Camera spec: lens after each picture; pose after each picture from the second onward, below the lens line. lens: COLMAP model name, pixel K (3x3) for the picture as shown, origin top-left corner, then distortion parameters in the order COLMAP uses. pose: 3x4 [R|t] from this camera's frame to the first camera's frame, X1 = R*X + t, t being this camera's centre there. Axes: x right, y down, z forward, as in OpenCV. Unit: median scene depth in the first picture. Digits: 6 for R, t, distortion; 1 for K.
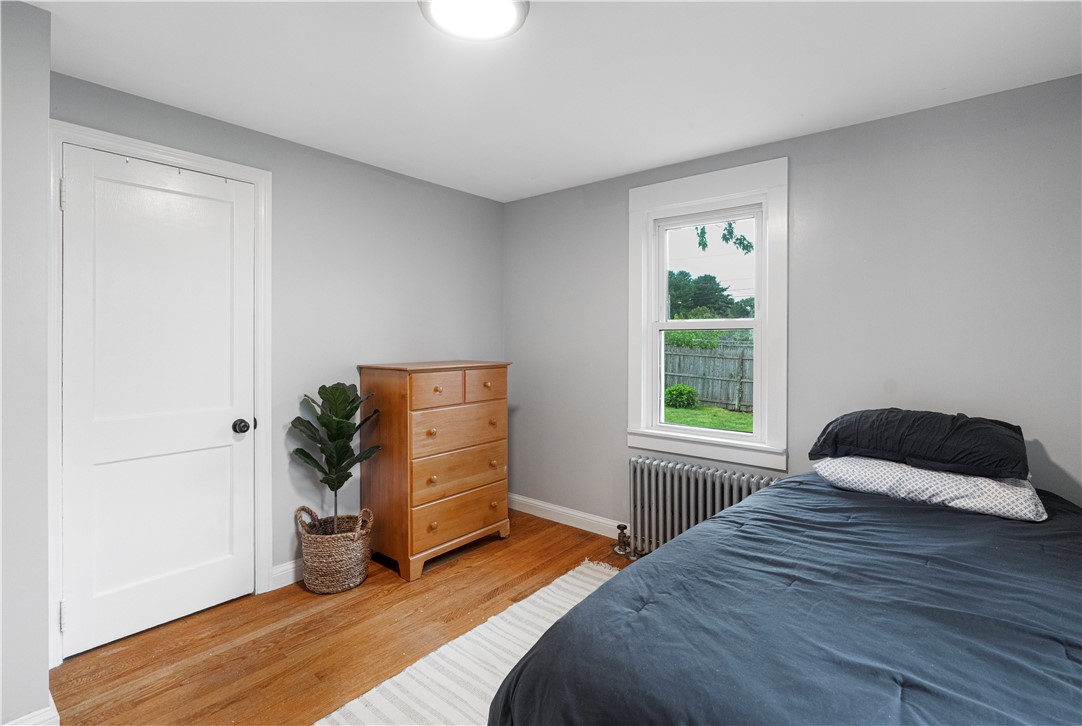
lens RADIAL K [[514.6, 0, 539.4], [0, 514.6, 341.2], [0, 0, 1]] dist [-0.000630, 0.000065]
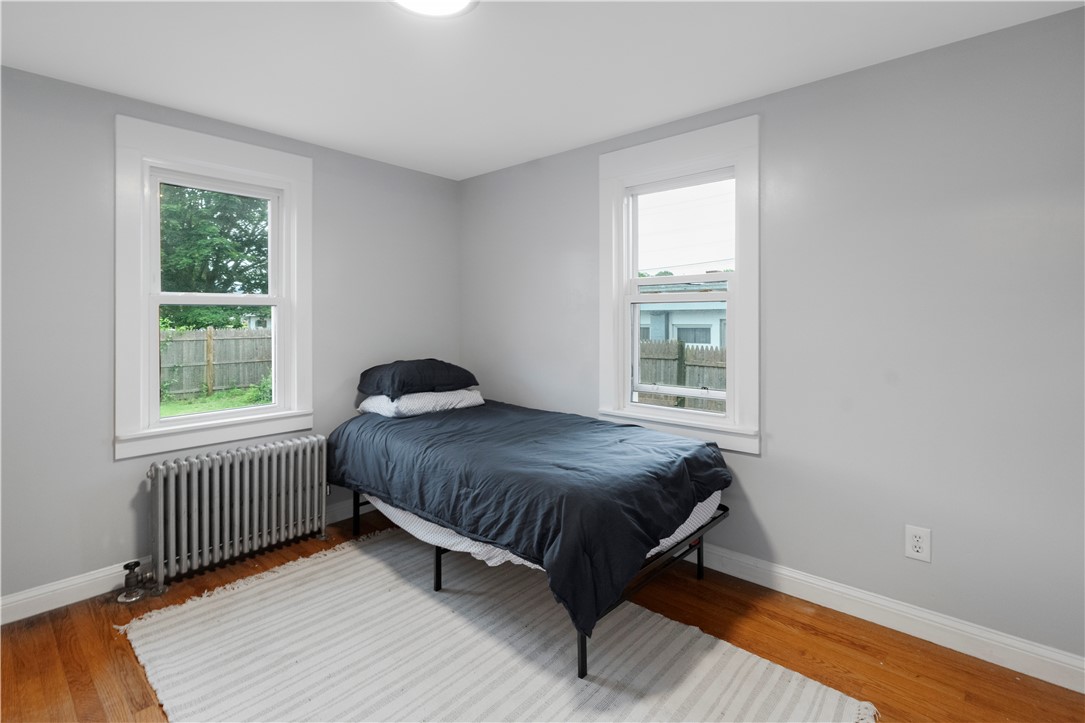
lens RADIAL K [[513.4, 0, 540.1], [0, 513.4, 314.8], [0, 0, 1]] dist [-0.000783, 0.000036]
pose [[0.042117, 0.006550, 0.999091, -0.609661], [0.008037, 0.999944, -0.006895, 0.007475], [-0.999080, 0.008320, 0.042062, 0.404178]]
